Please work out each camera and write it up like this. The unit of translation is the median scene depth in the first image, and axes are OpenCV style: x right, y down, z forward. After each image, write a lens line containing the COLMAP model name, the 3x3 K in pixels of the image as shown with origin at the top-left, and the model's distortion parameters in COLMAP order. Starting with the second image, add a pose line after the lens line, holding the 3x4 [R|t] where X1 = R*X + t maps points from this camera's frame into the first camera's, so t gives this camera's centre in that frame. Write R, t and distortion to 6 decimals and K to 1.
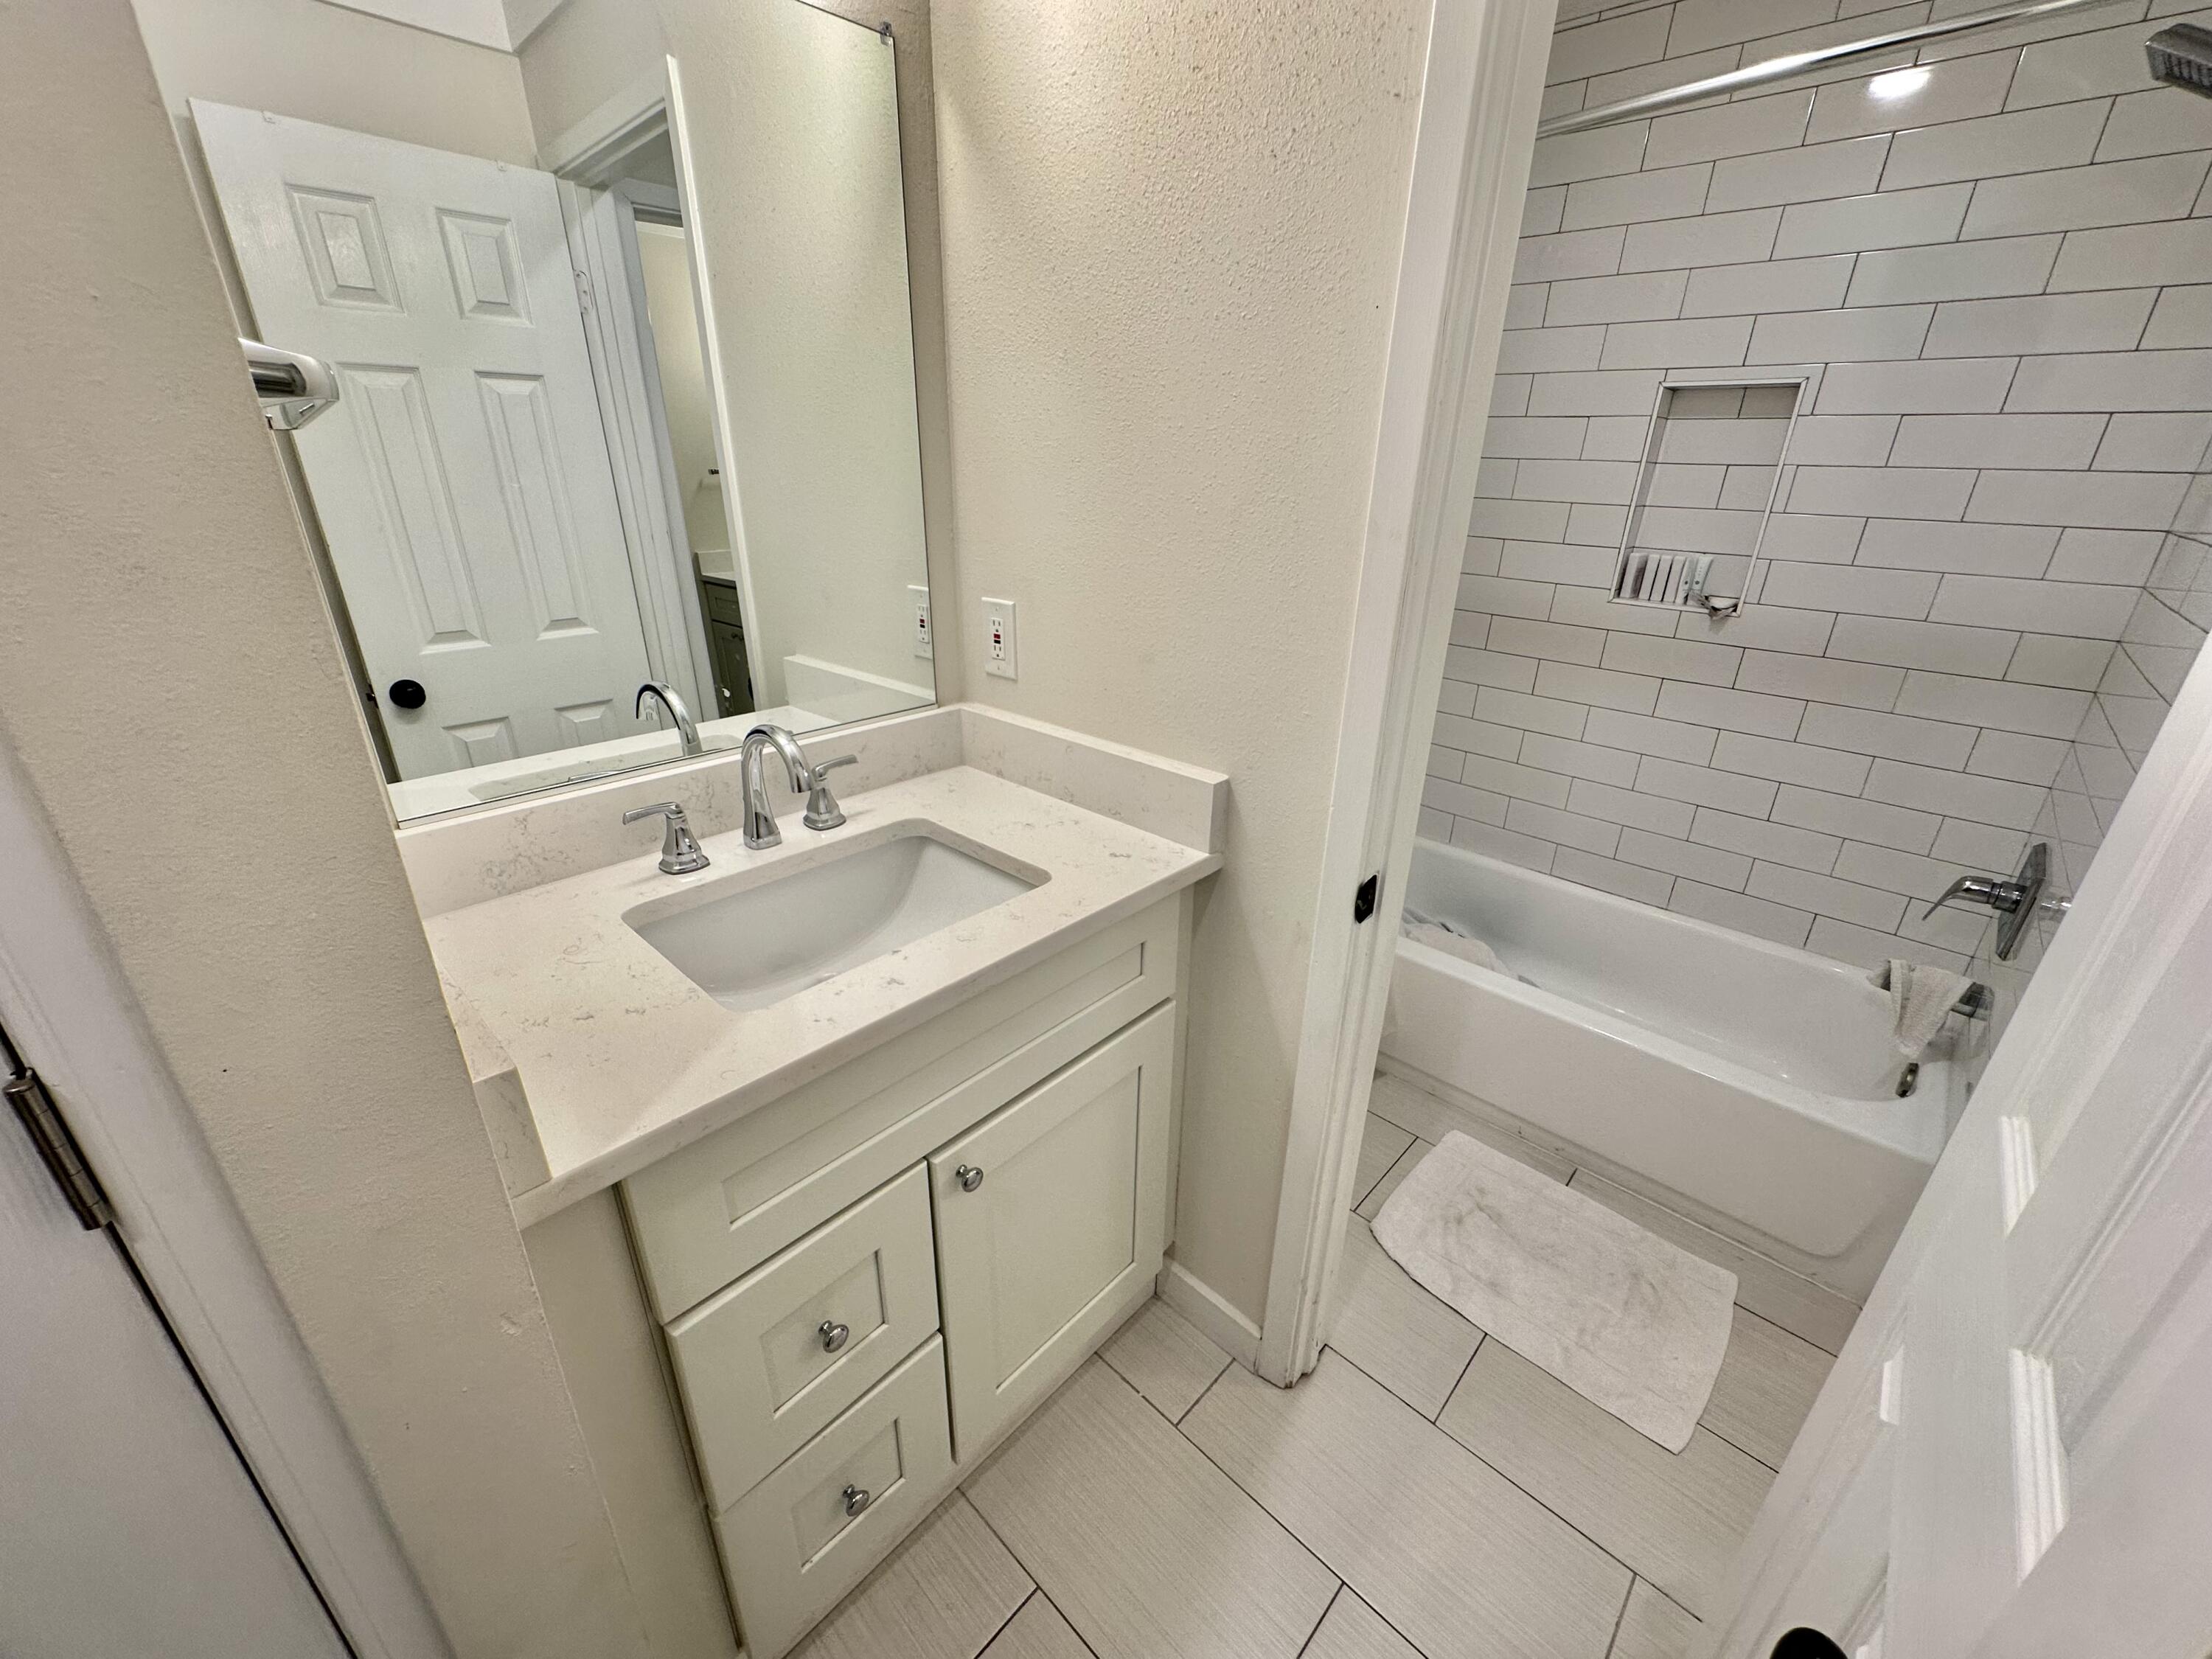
lens RADIAL K [[878.8, 0, 1111.1], [0, 878.8, 825.1], [0, 0, 1]] dist [-0.003088, 0.000378]
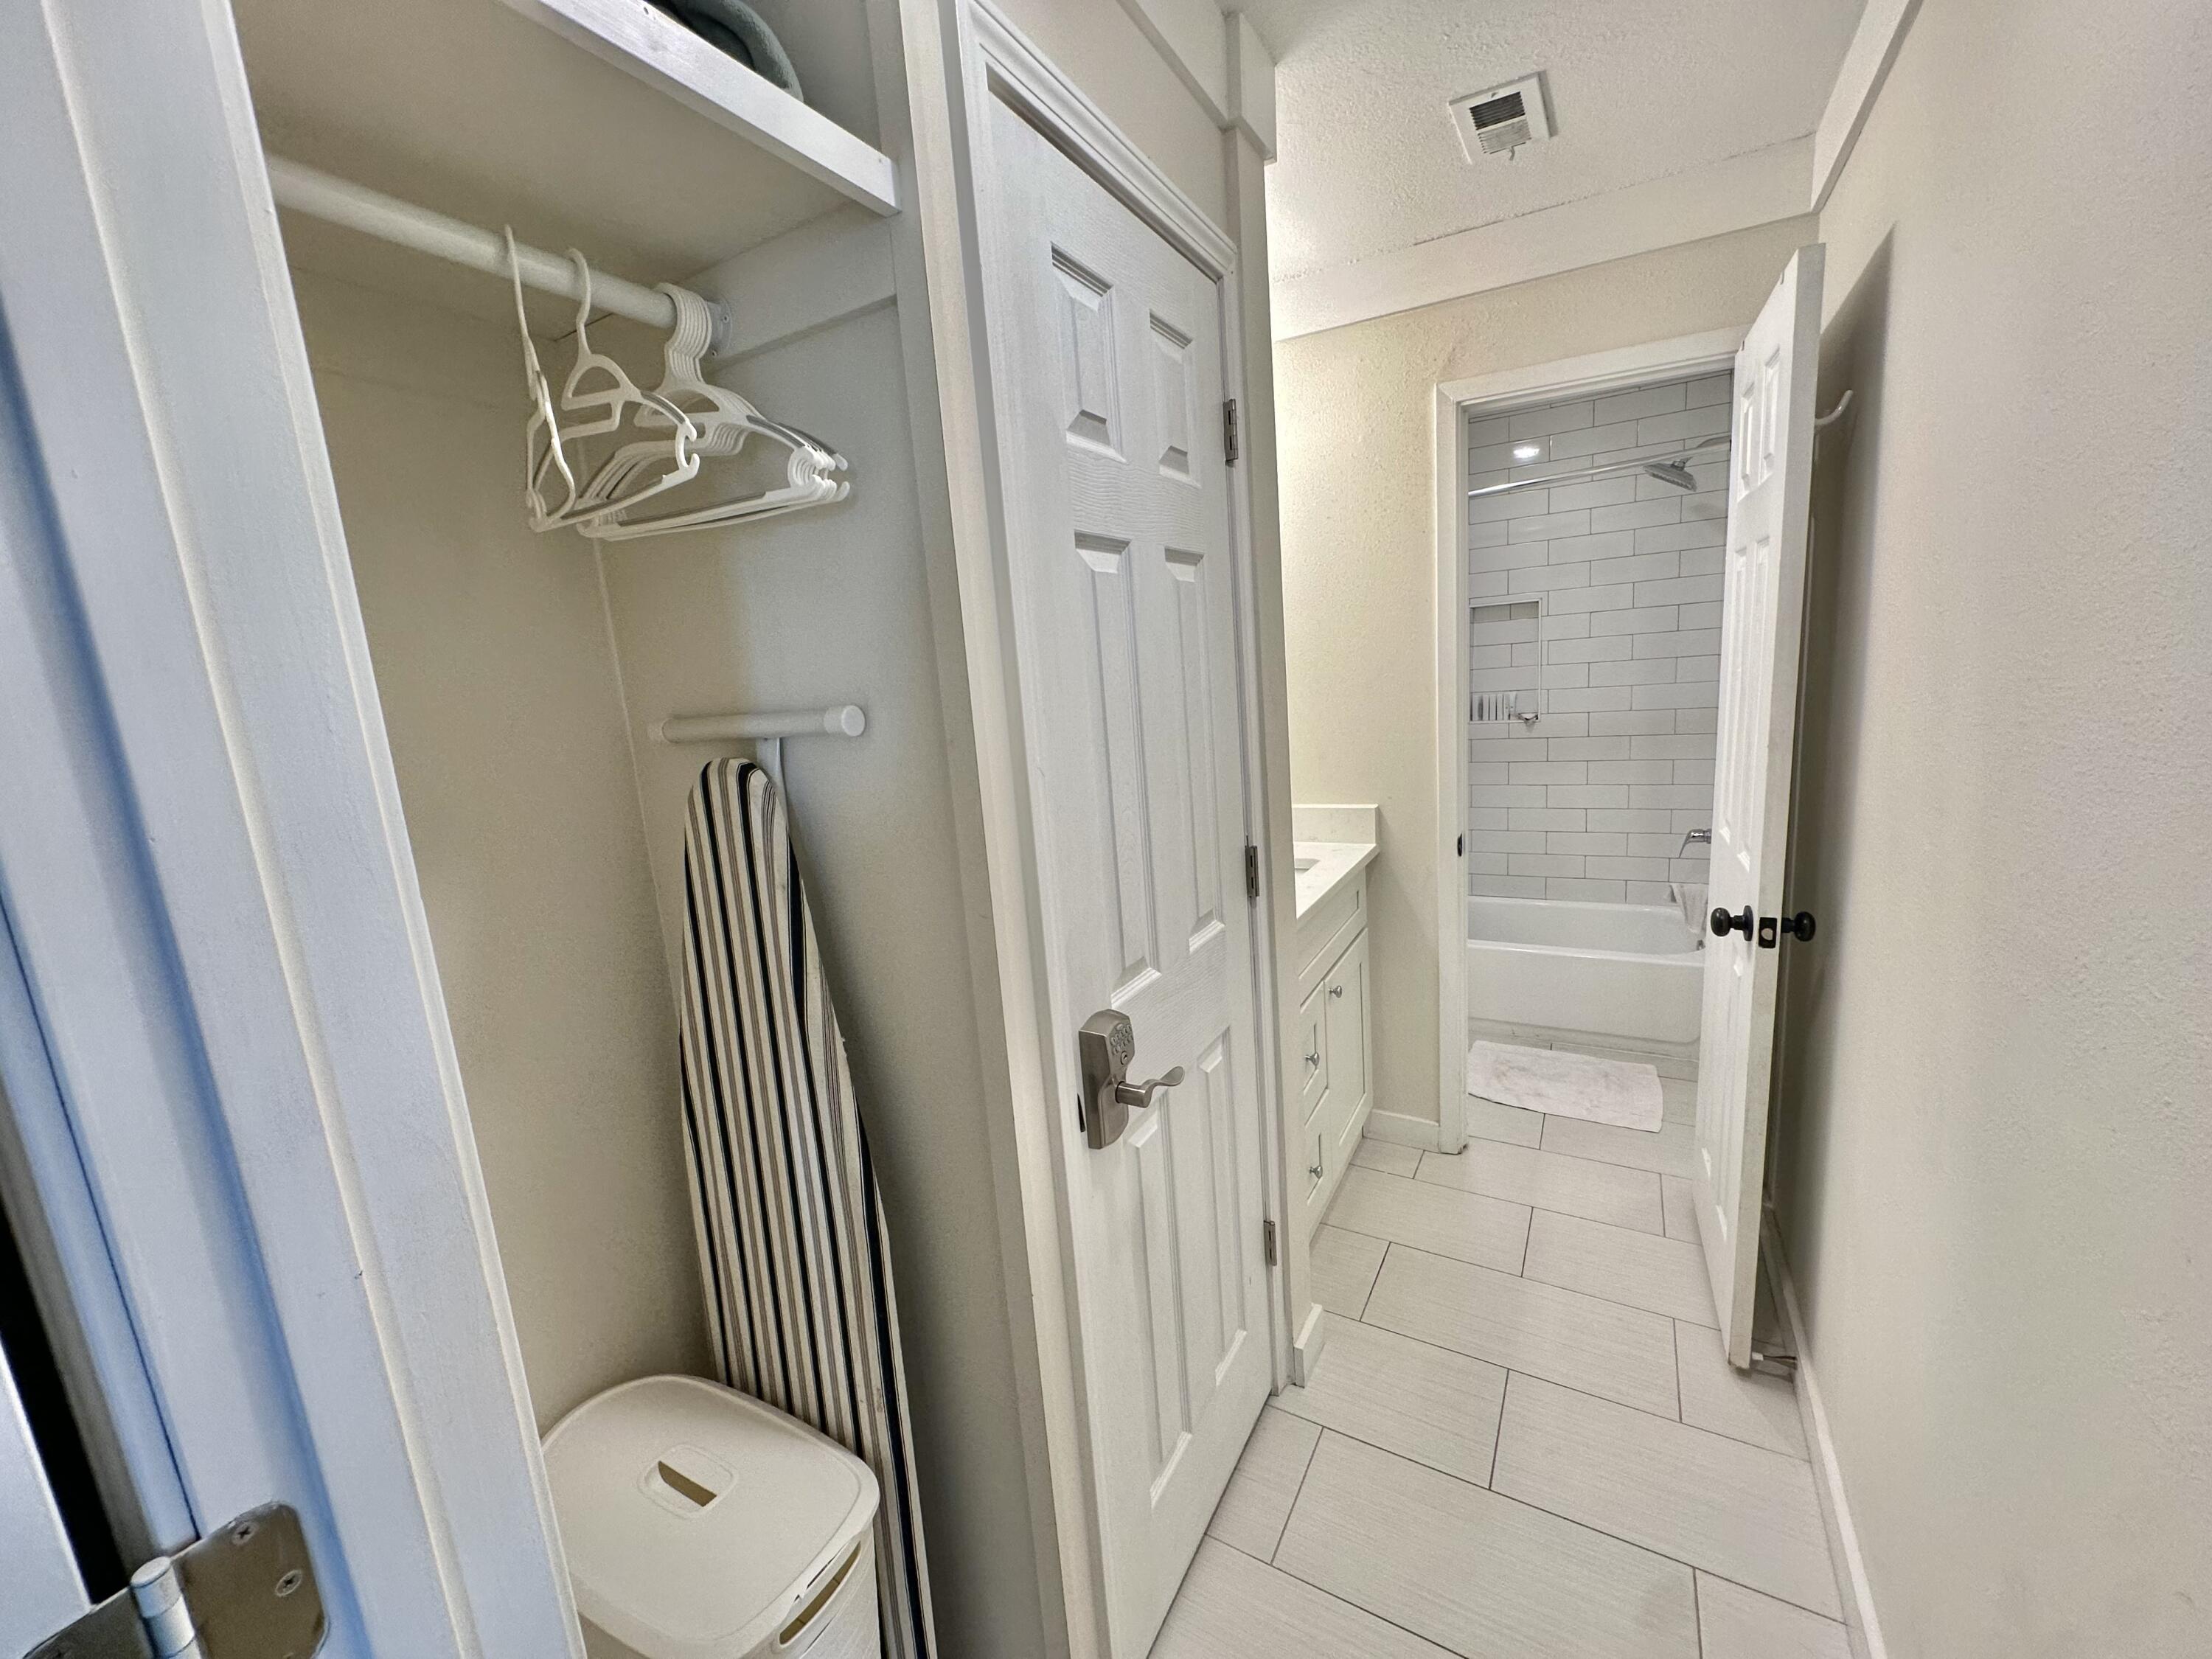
lens RADIAL K [[878.8, 0, 1107.7], [0, 878.8, 833.6], [0, 0, 1]] dist [-0.003088, 0.000378]
pose [[0.967889, -0.136378, 0.211169, -0.612752], [0.179743, 0.962731, -0.202093, 0.207178], [-0.175738, 0.233560, 0.956329, -0.561928]]
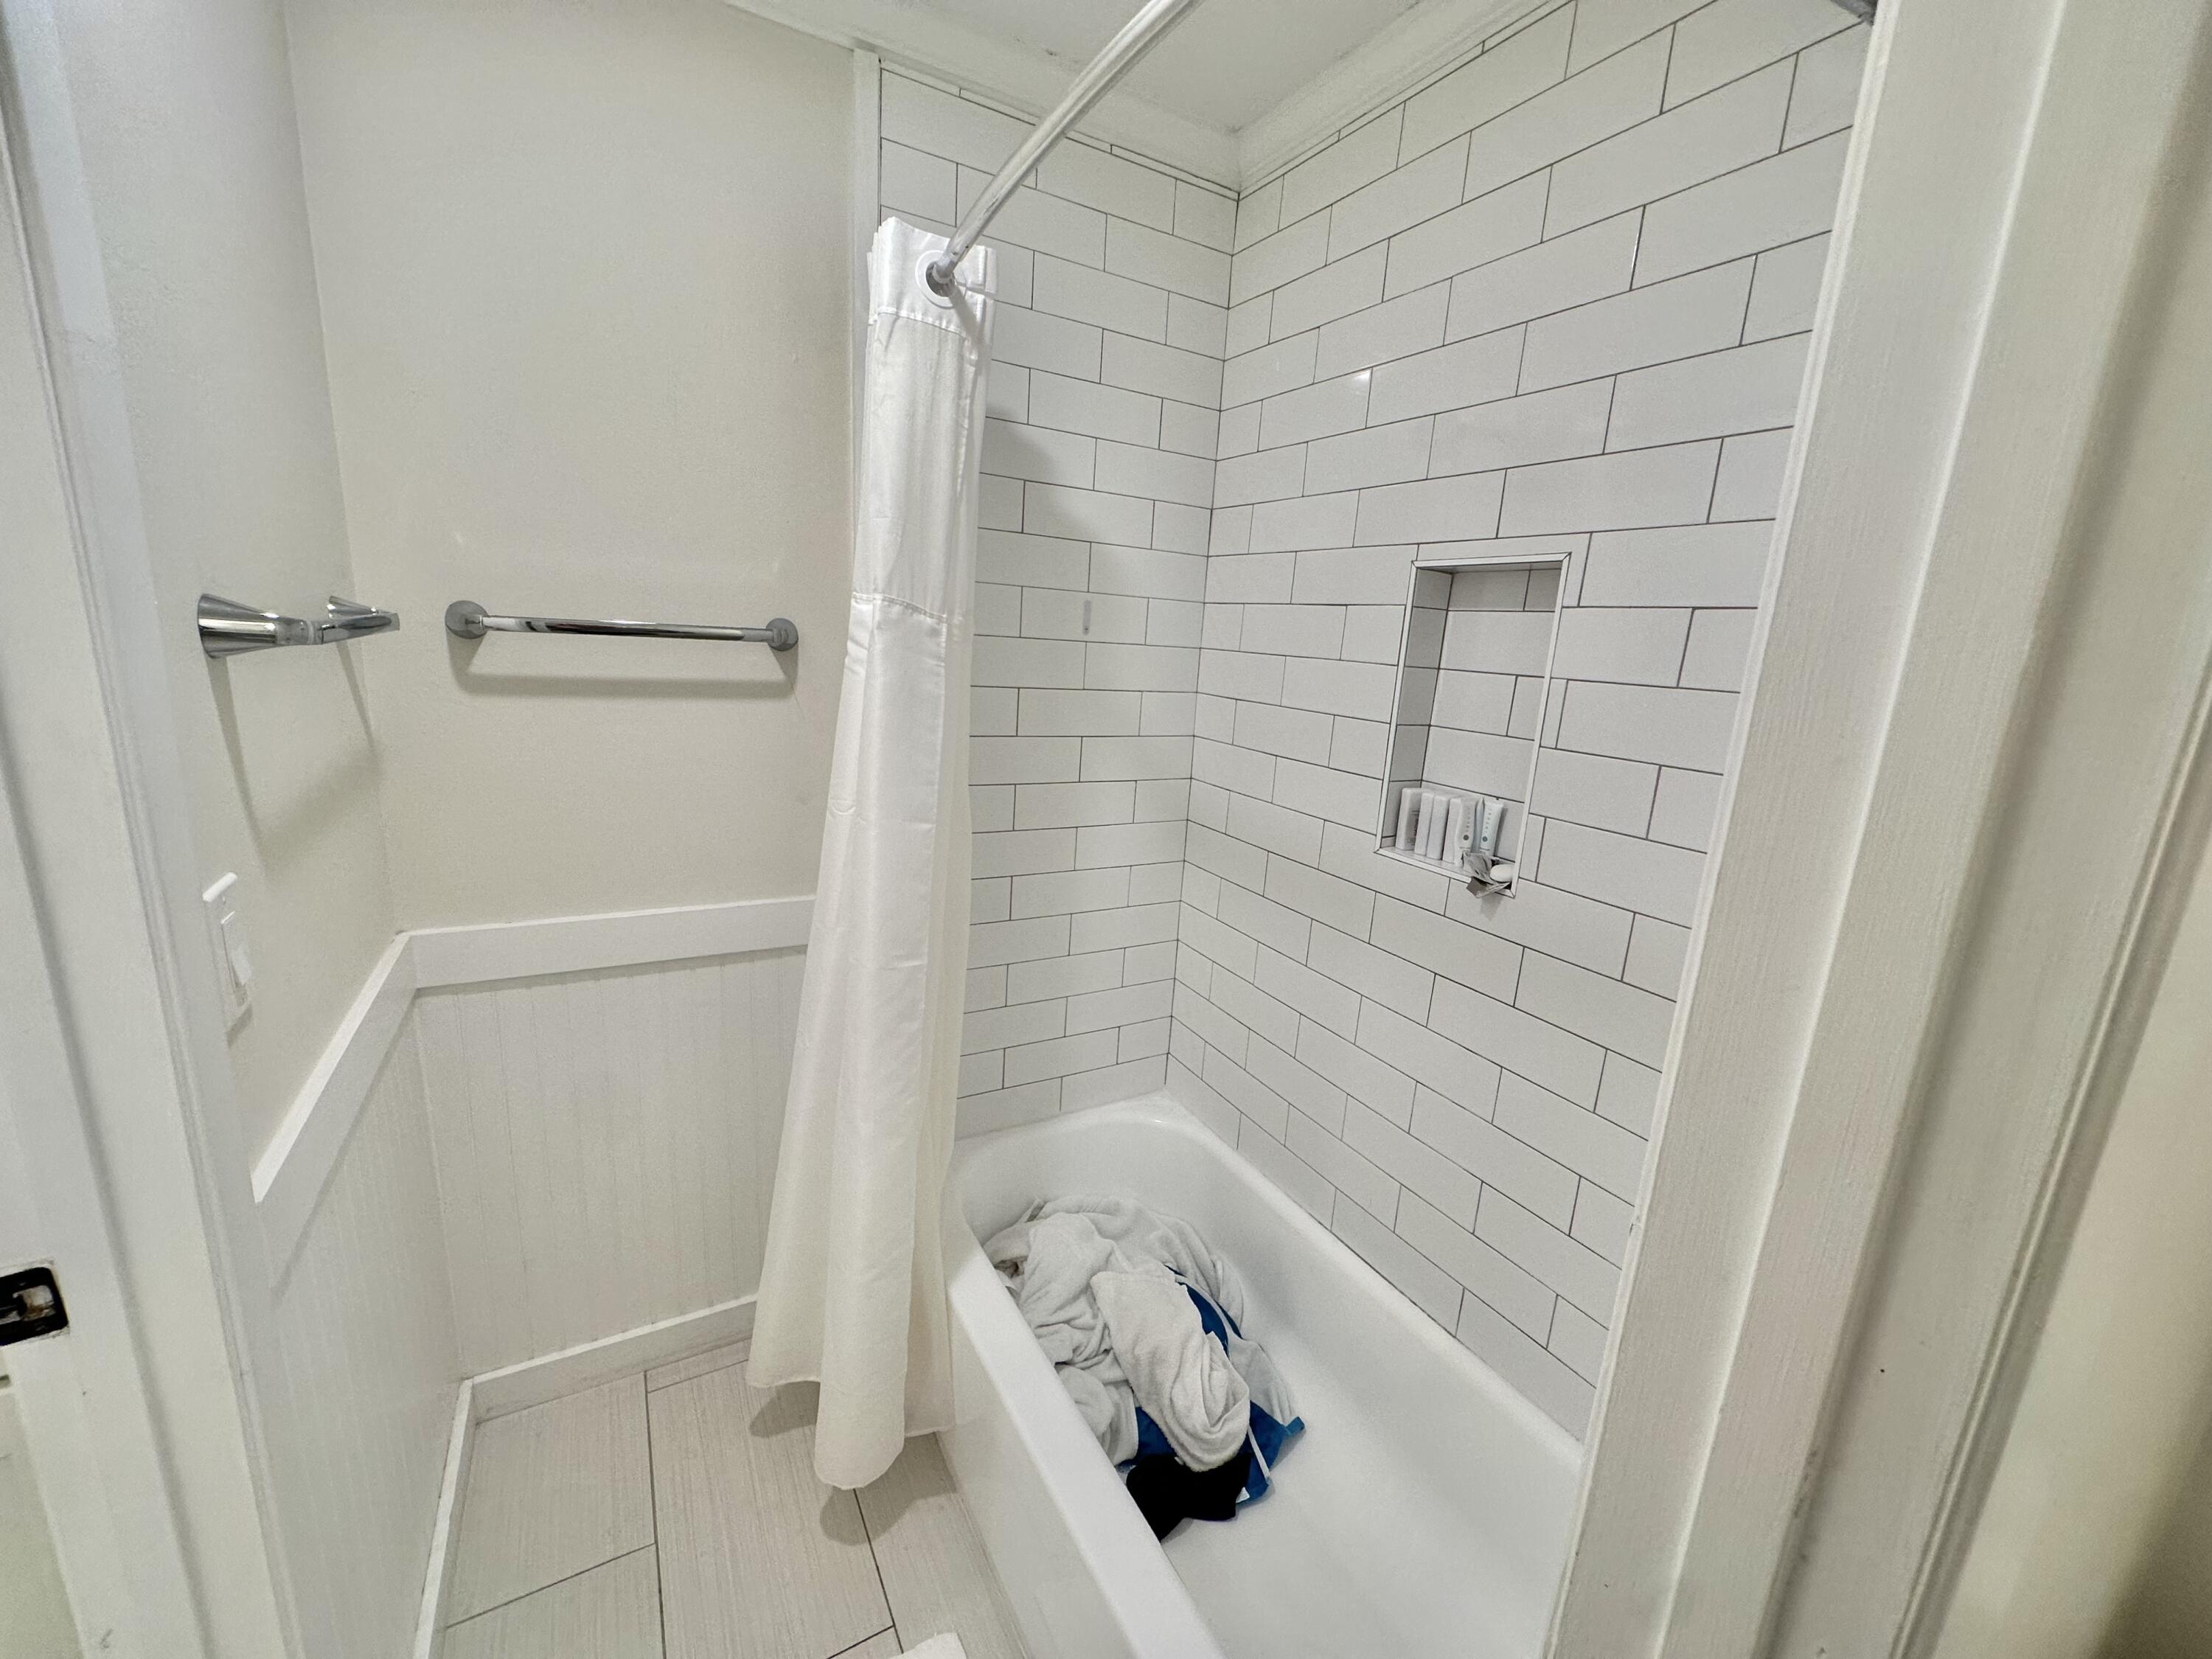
lens RADIAL K [[878.8, 0, 1109.0], [0, 878.8, 821.6], [0, 0, 1]] dist [-0.003088, 0.000378]
pose [[0.955316, 0.091554, -0.281050, 0.687494], [-0.142747, 0.975494, -0.167437, -0.159472], [0.258833, 0.200075, 0.944974, 0.338298]]
